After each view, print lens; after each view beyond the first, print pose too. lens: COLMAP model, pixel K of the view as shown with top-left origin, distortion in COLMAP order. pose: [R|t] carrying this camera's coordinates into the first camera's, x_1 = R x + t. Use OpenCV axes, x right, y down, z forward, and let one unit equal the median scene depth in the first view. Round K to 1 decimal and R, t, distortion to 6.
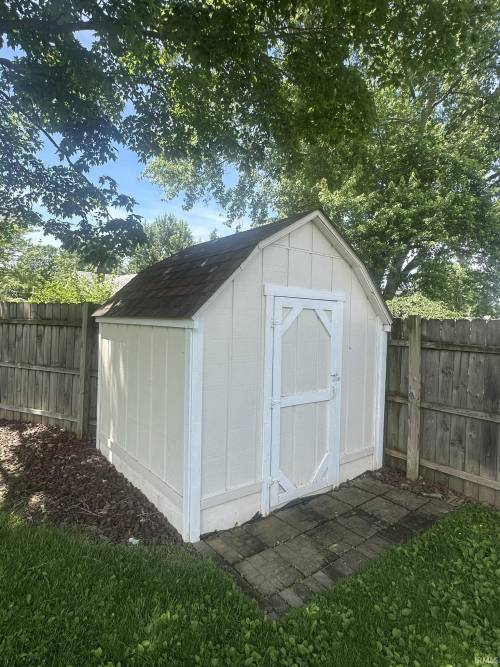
lens RADIAL K [[378.4, 0, 247.1], [0, 378.4, 333.6], [0, 0, 1]] dist [0.003785, 0.000930]
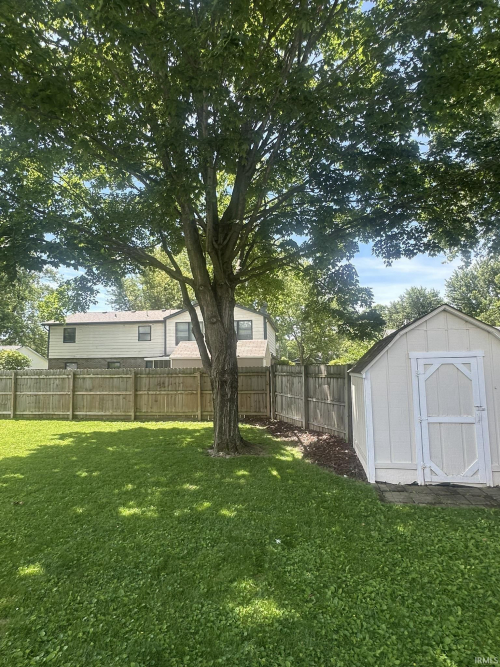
lens RADIAL K [[378.4, 0, 251.2], [0, 378.4, 334.6], [0, 0, 1]] dist [0.003785, 0.000930]
pose [[0.679462, -0.108725, -0.725610, 0.841114], [0.013294, 0.990622, -0.135985, 0.022574], [0.733590, 0.082750, 0.674535, -0.787453]]
